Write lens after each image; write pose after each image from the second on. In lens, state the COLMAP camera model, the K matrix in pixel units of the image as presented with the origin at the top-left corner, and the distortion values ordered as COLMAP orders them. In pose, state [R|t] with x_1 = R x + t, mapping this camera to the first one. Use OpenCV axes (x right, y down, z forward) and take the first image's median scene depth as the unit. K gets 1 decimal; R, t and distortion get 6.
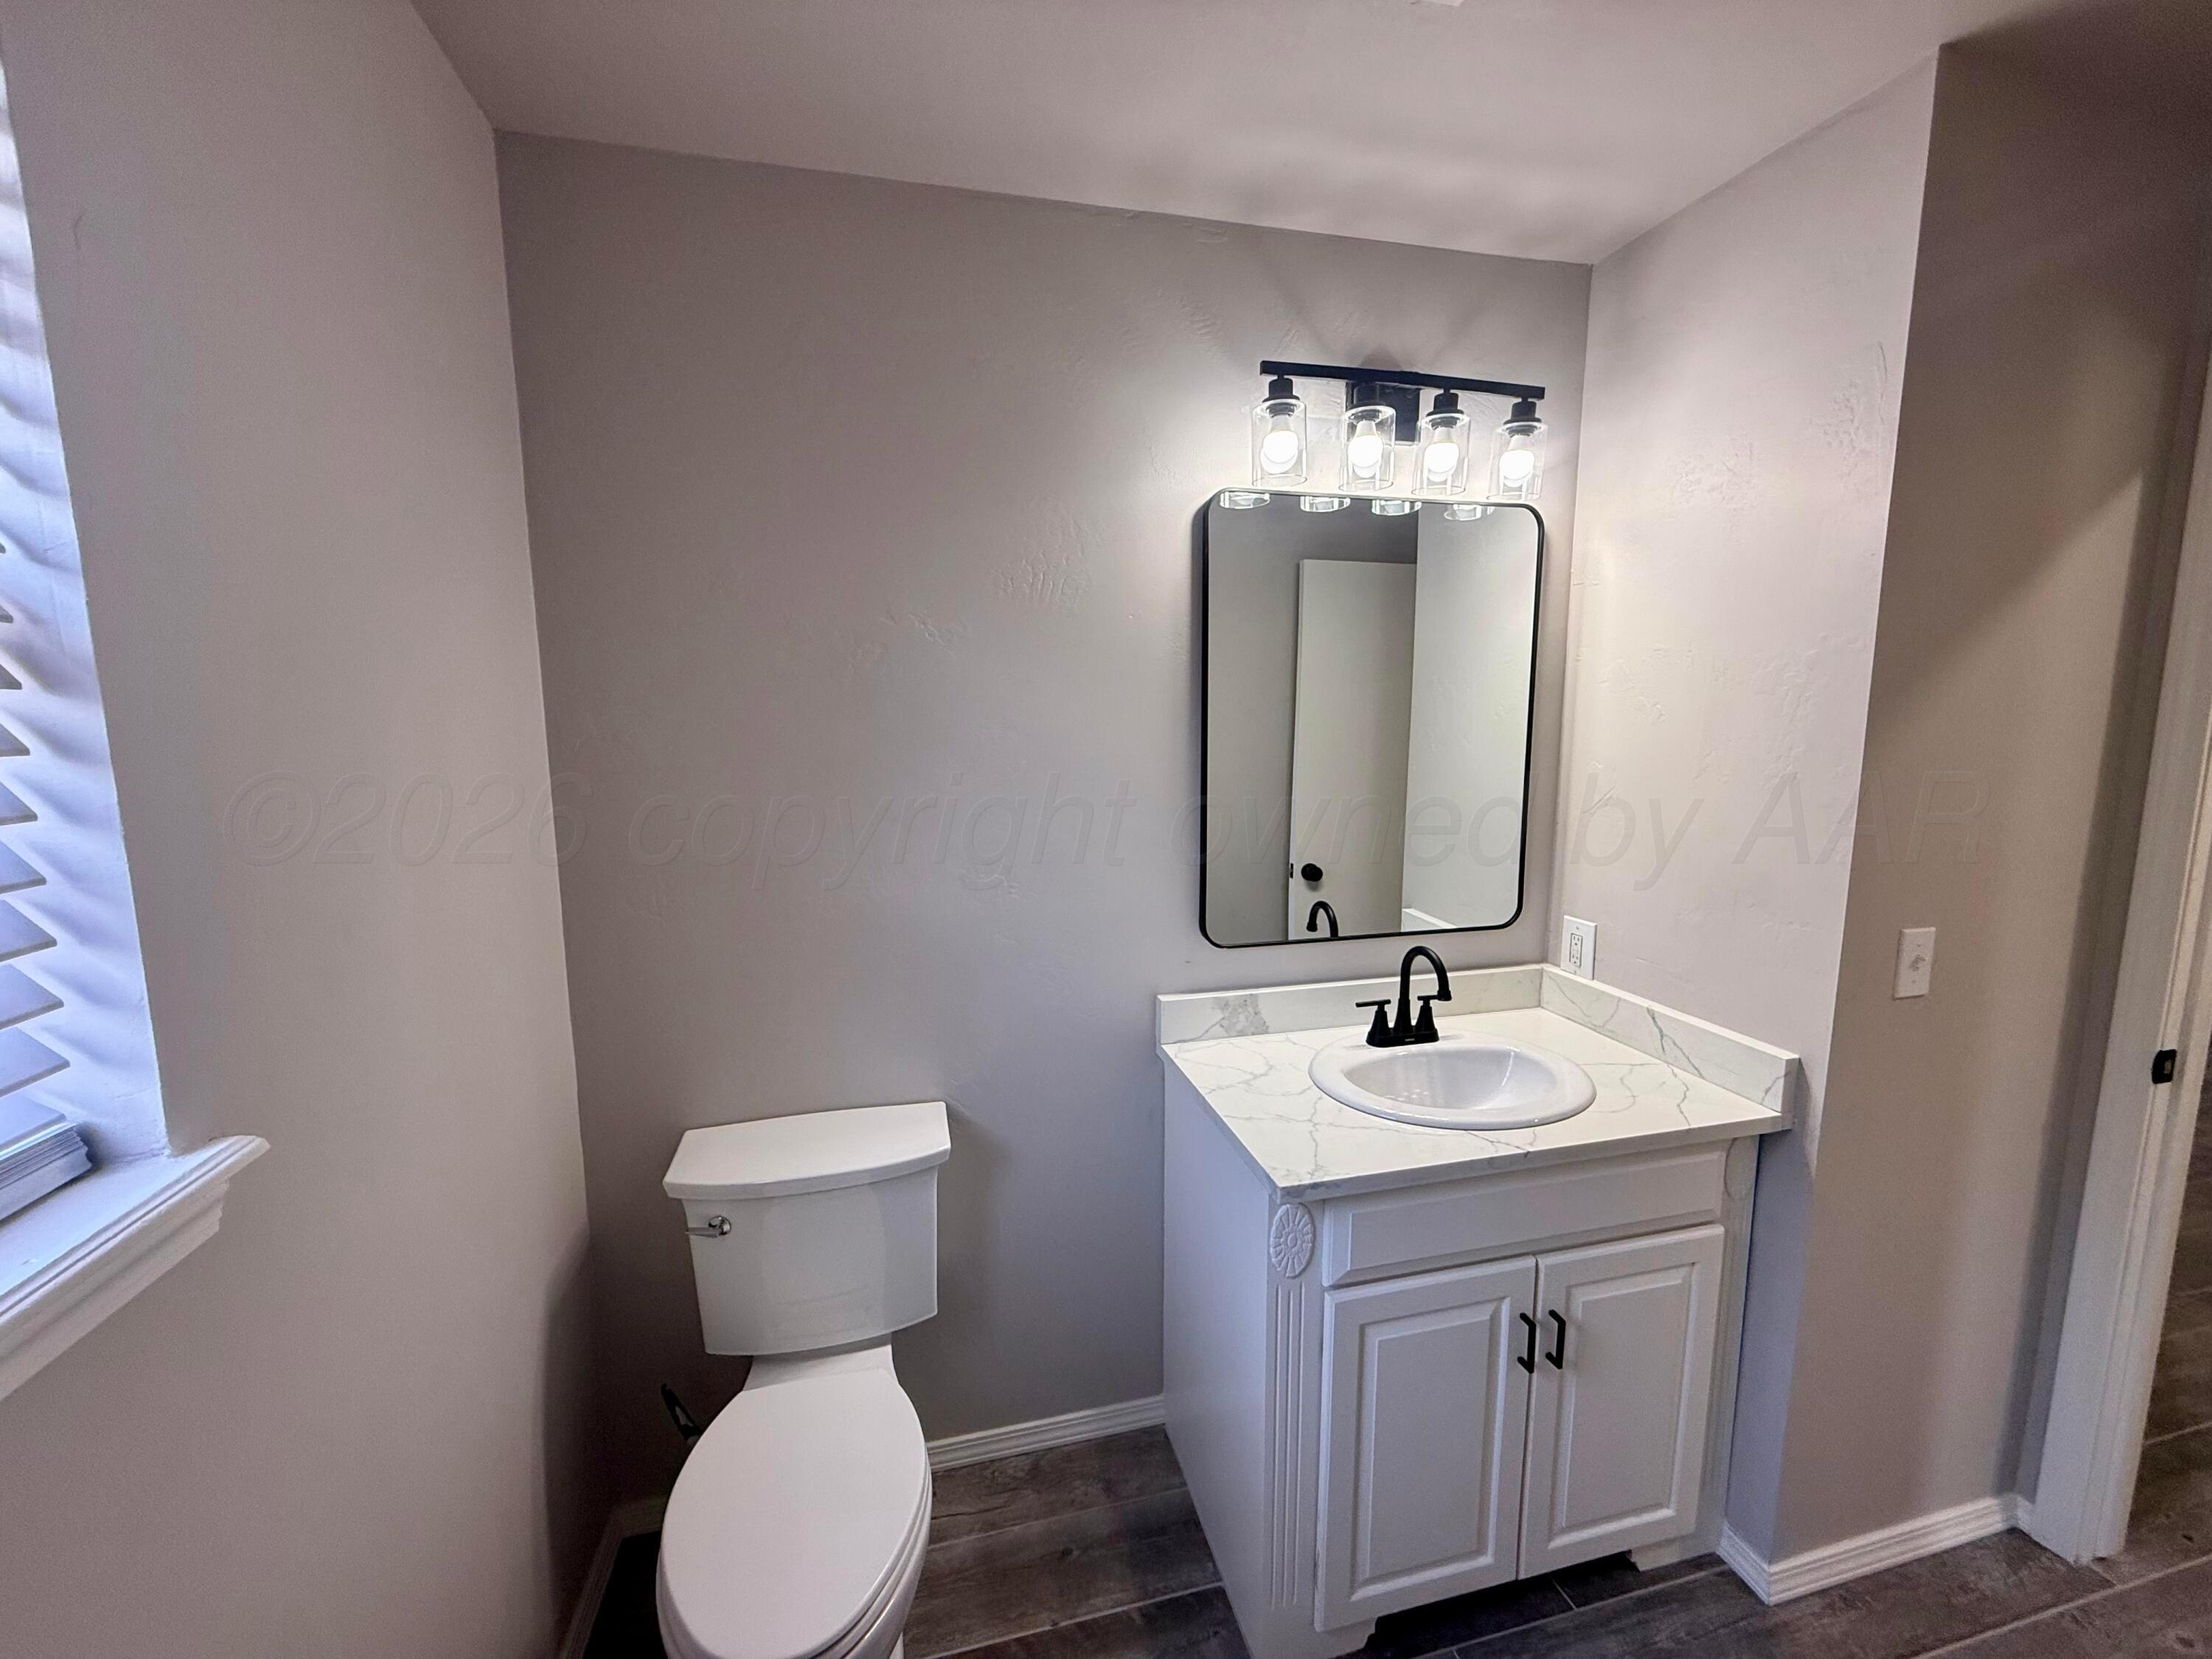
lens RADIAL K [[881.7, 0, 1102.3], [0, 881.7, 827.5], [0, 0, 1]] dist [-0.000159, 0.000244]
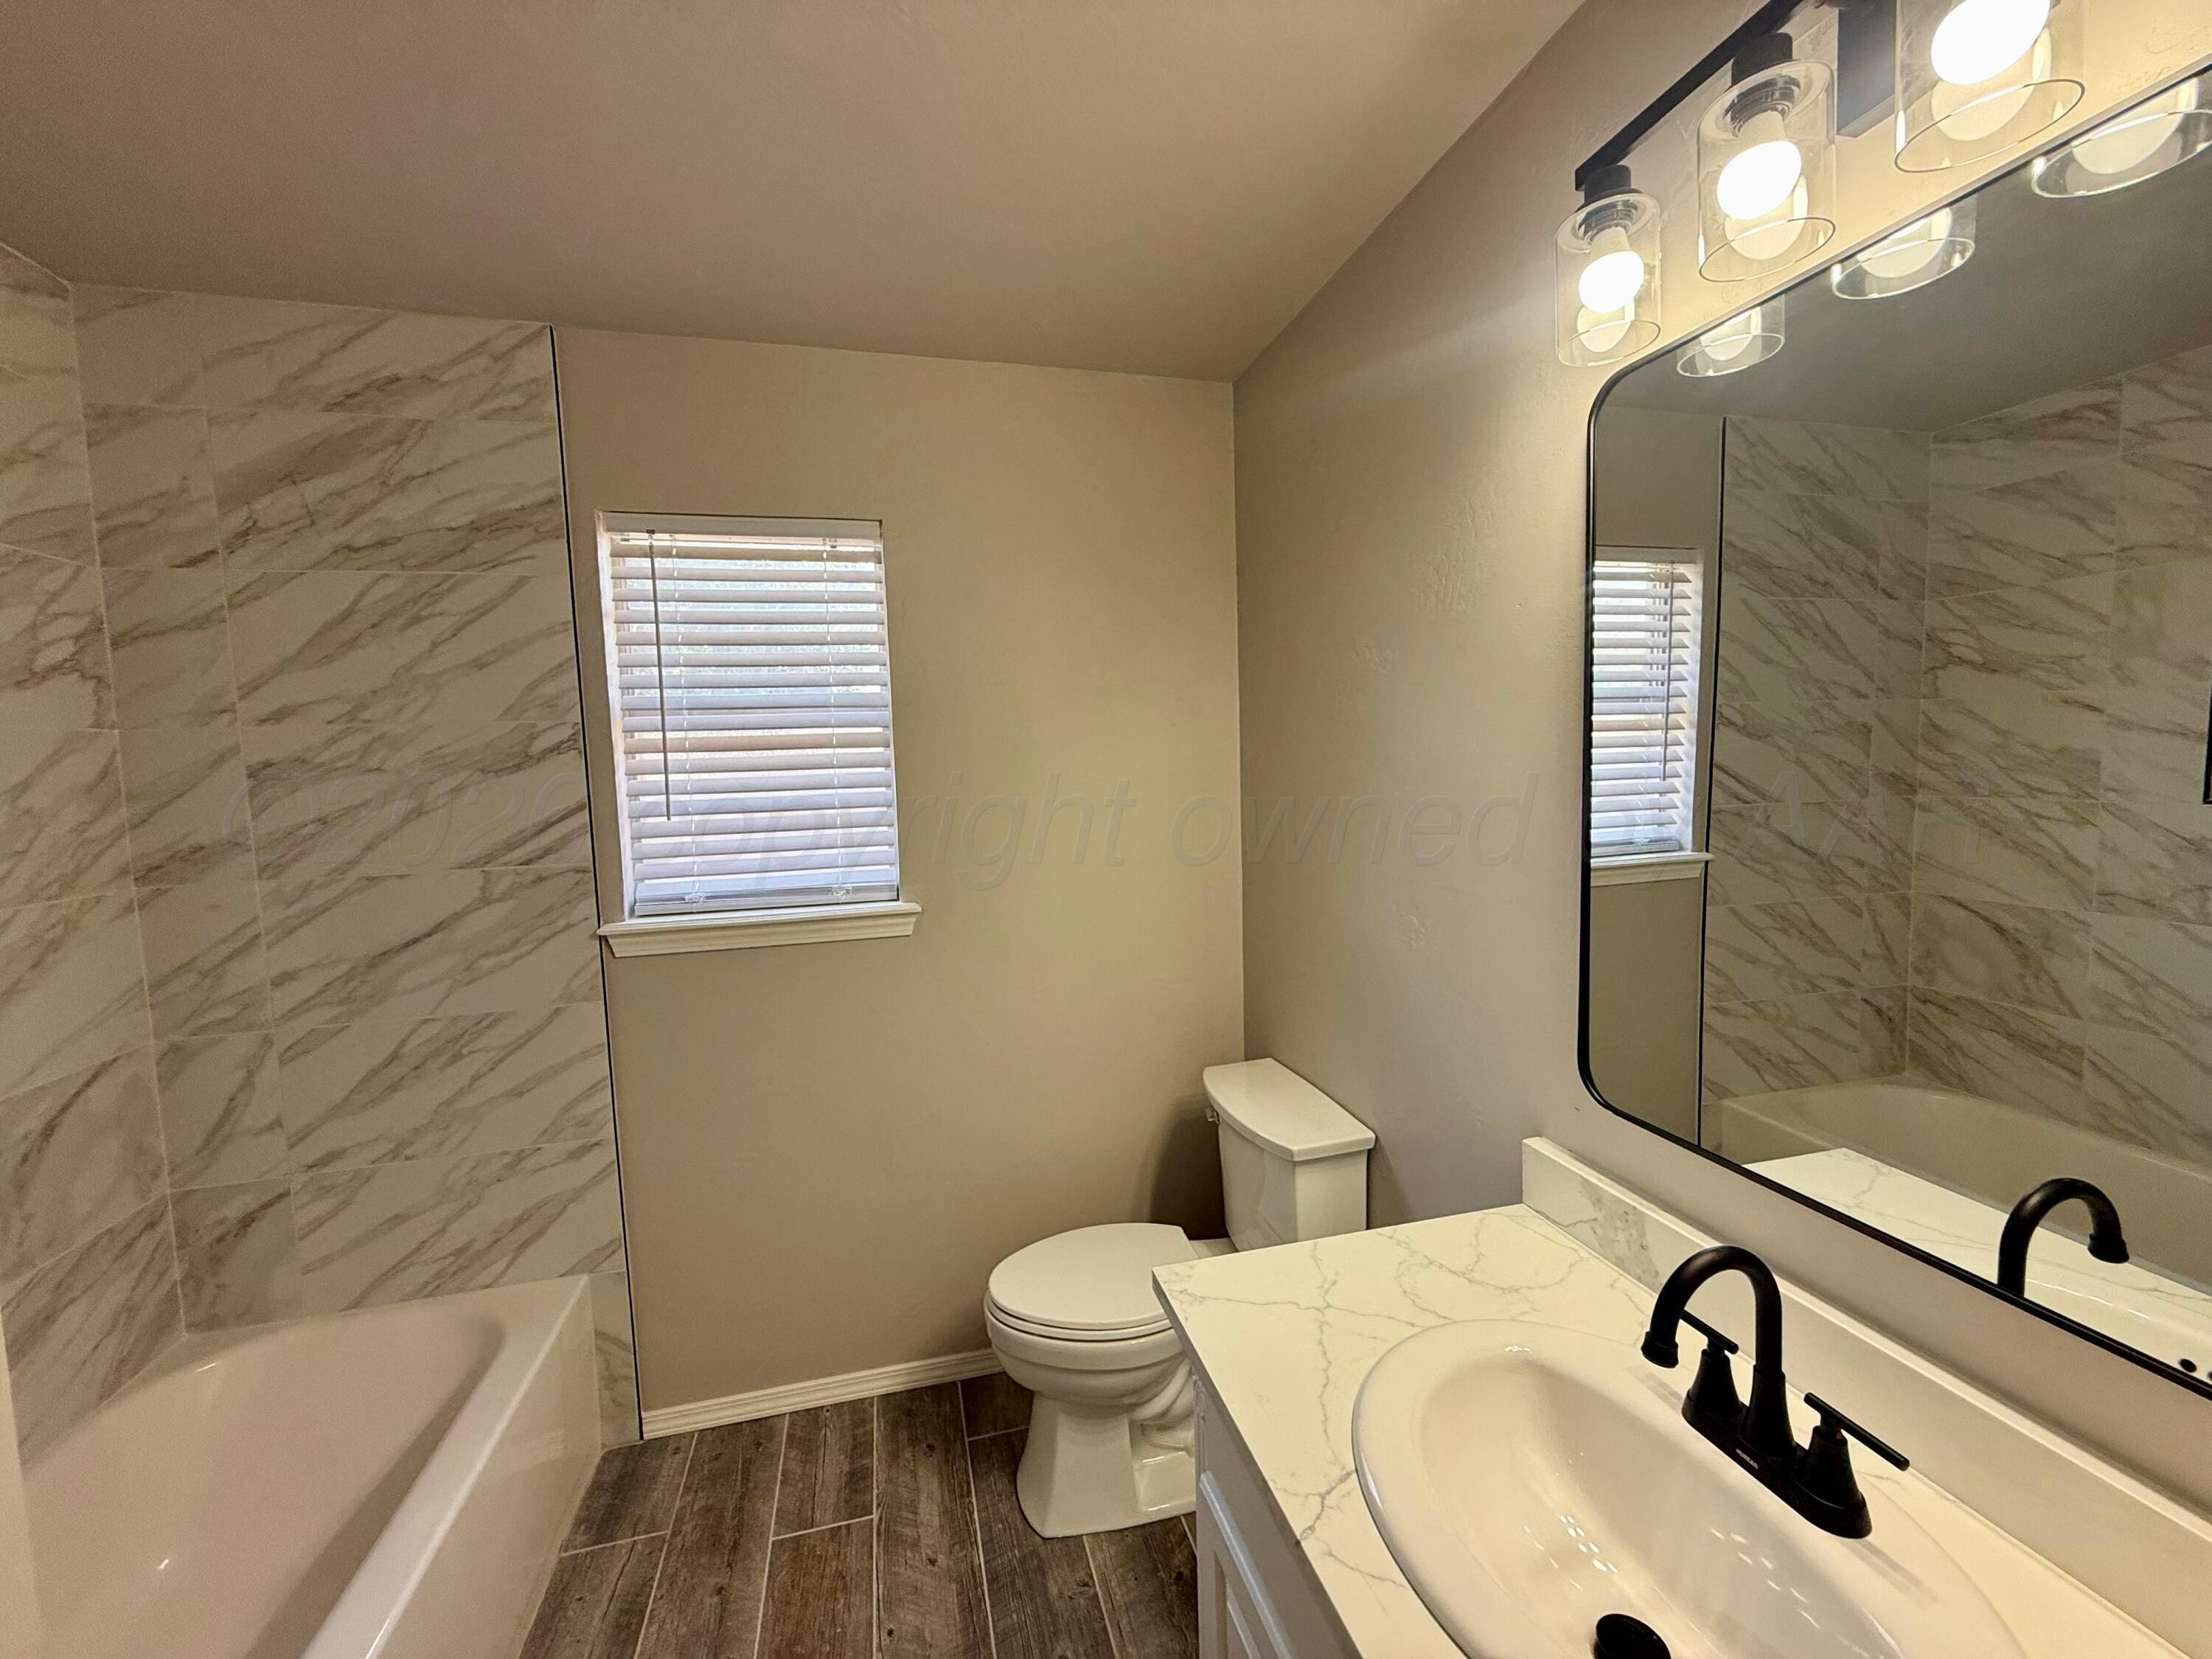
lens RADIAL K [[881.7, 0, 1102.3], [0, 881.7, 827.5], [0, 0, 1]] dist [-0.000159, 0.000244]
pose [[0.018581, 0.084343, -0.996263, 0.734264], [-0.109967, 0.990563, 0.081810, -0.071435], [0.993762, 0.108035, 0.027681, 0.610401]]
